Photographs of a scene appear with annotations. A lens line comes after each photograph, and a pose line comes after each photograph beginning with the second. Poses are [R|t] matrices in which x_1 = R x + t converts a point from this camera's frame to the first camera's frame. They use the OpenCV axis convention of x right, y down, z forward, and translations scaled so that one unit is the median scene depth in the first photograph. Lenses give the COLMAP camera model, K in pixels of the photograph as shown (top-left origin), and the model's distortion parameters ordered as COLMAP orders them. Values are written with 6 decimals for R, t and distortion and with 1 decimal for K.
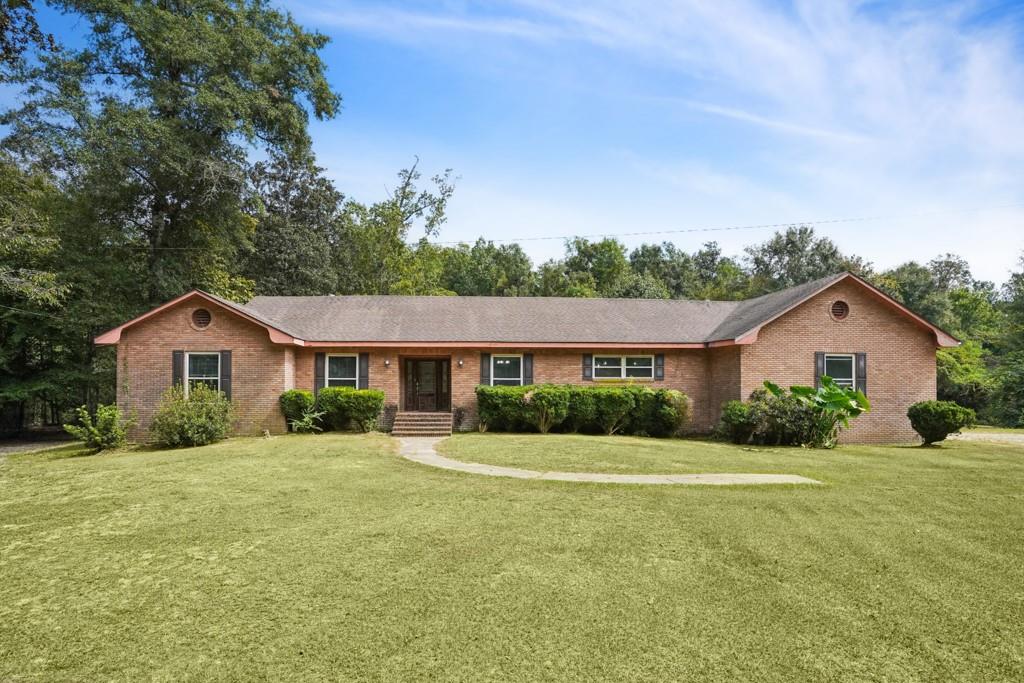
lens RADIAL K [[542.7, 0, 512.0], [0, 542.7, 341.5], [0, 0, 1]] dist [-0.034085, 0.000222]
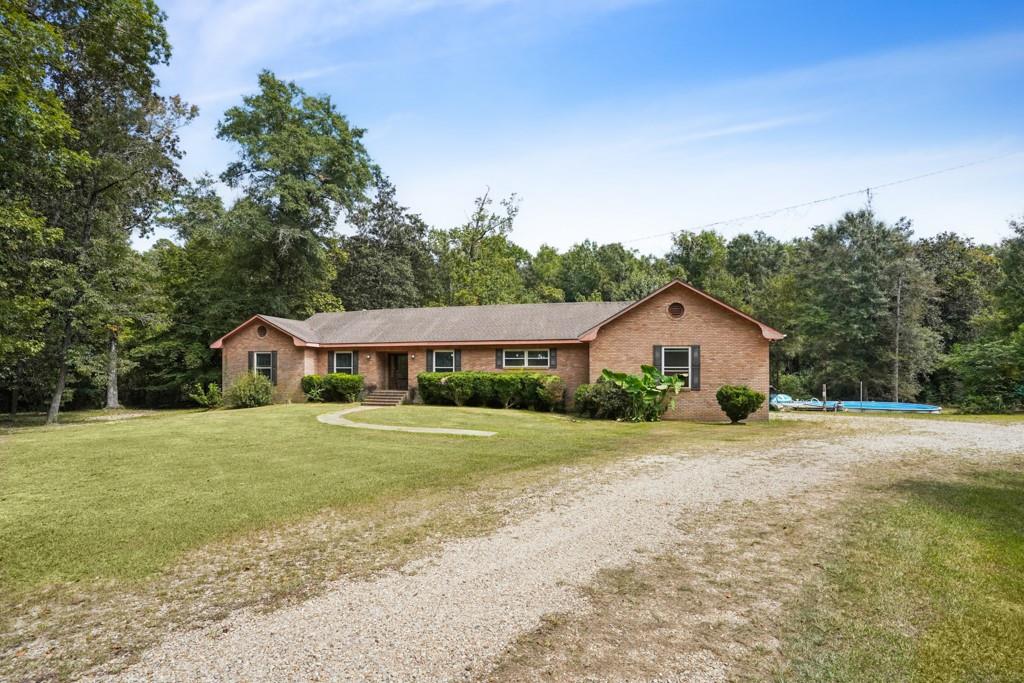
lens RADIAL K [[505.1, 0, 510.0], [0, 505.1, 337.5], [0, 0, 1]] dist [-0.084488, 0.040554]
pose [[0.947275, -0.023044, -0.319592, 0.583514], [0.027683, 0.999567, 0.009978, -0.017672], [0.319223, -0.018299, 0.947503, -0.188228]]
